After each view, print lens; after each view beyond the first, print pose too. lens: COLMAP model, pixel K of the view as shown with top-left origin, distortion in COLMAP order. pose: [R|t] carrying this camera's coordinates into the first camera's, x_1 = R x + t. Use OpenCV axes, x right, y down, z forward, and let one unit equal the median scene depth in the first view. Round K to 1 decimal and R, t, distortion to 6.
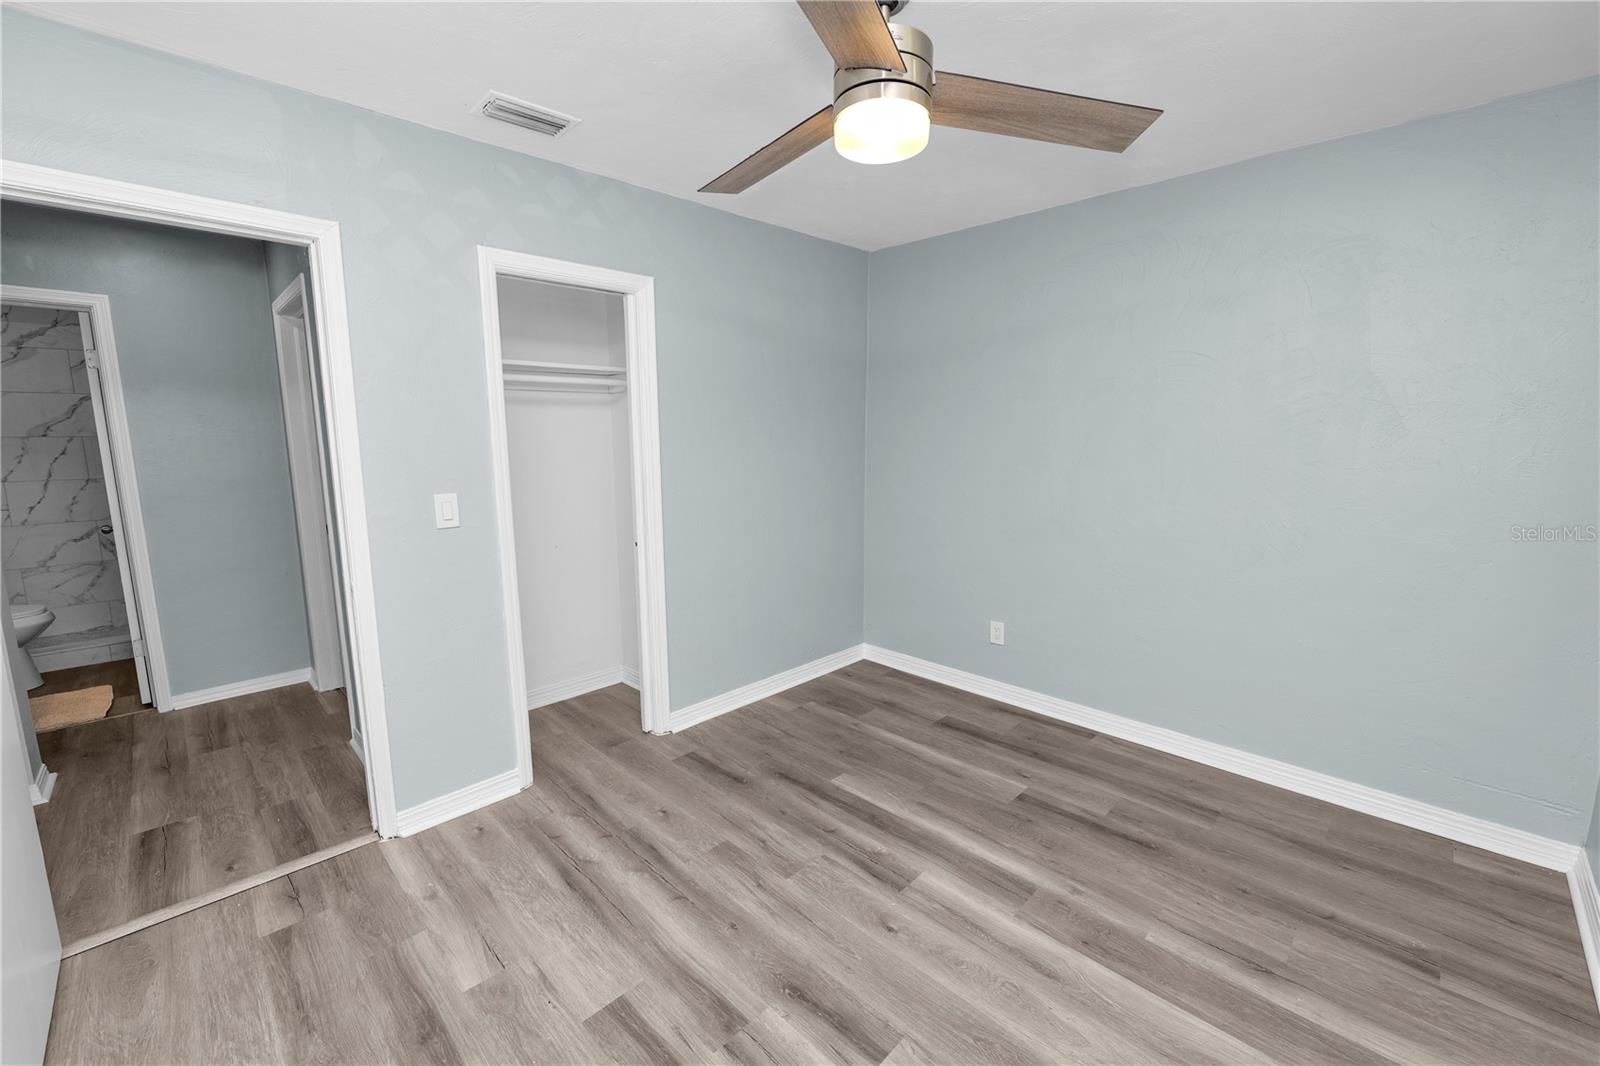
lens RADIAL K [[651.5, 0, 787.1], [0, 651.5, 532.0], [0, 0, 1]] dist [-0.013149, 0.001389]
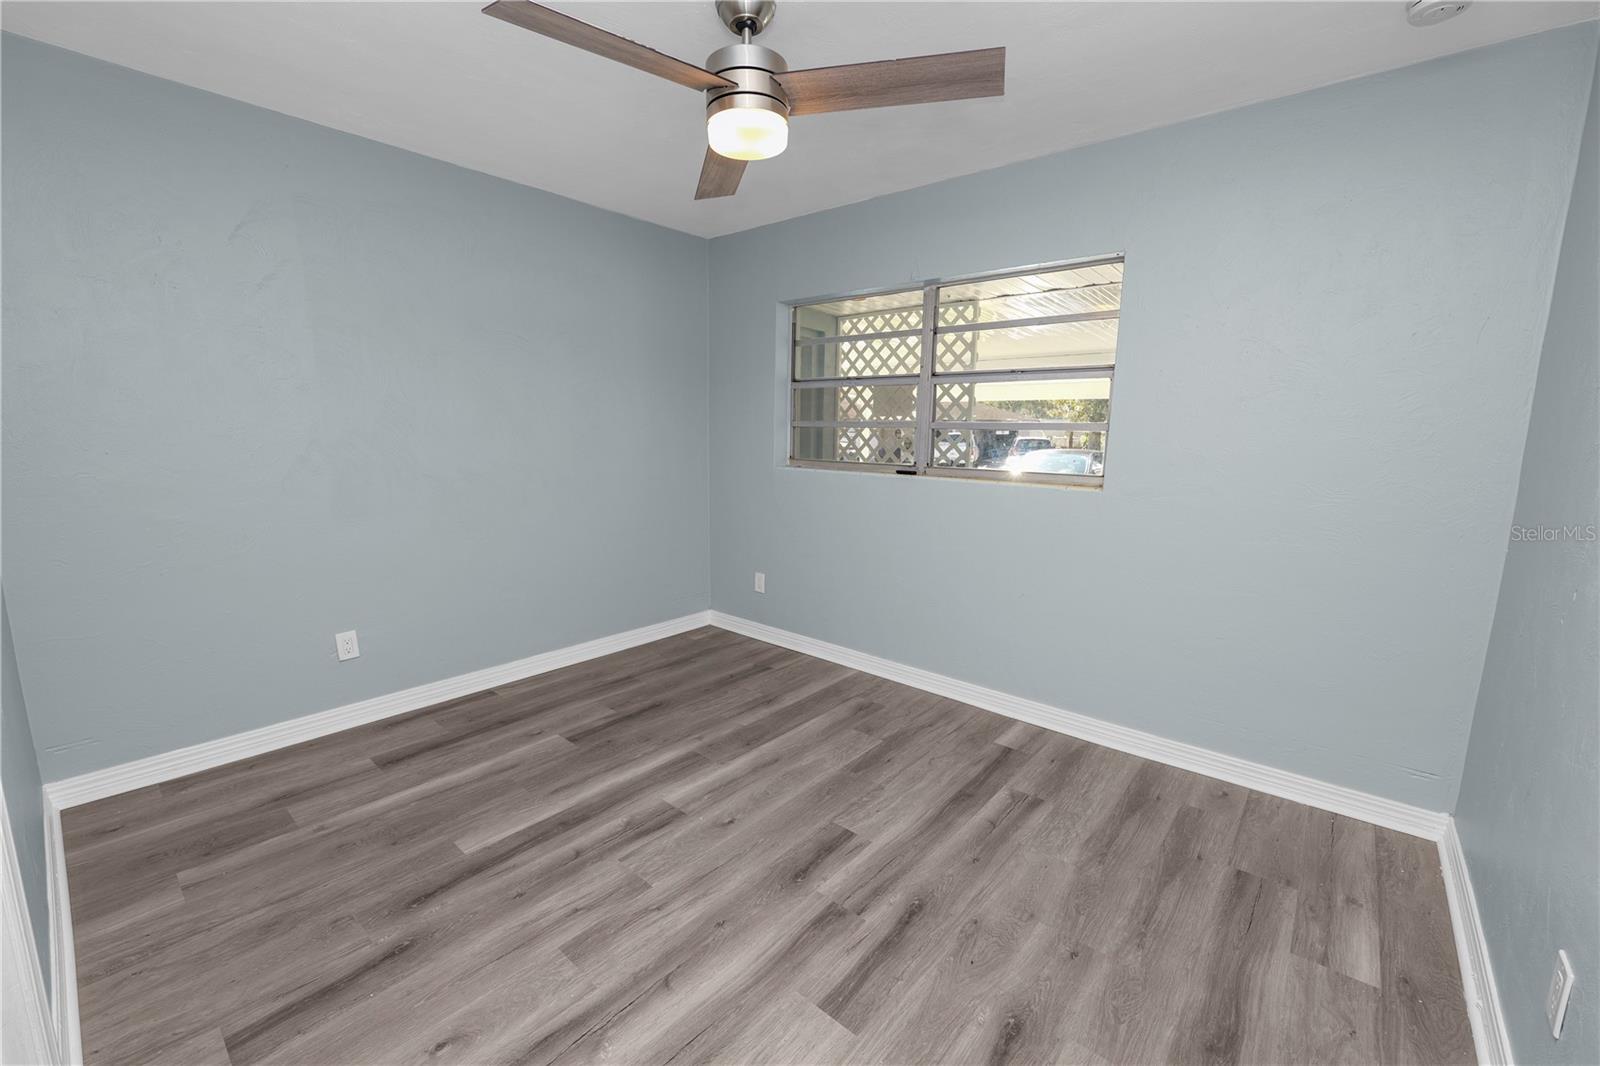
lens RADIAL K [[651.5, 0, 799.9], [0, 651.5, 545.9], [0, 0, 1]] dist [-0.013149, 0.001389]
pose [[-0.086830, -0.173577, 0.980985, -0.757107], [0.137044, 0.973261, 0.184340, -0.057180], [-0.986752, 0.150444, -0.060720, 0.725143]]
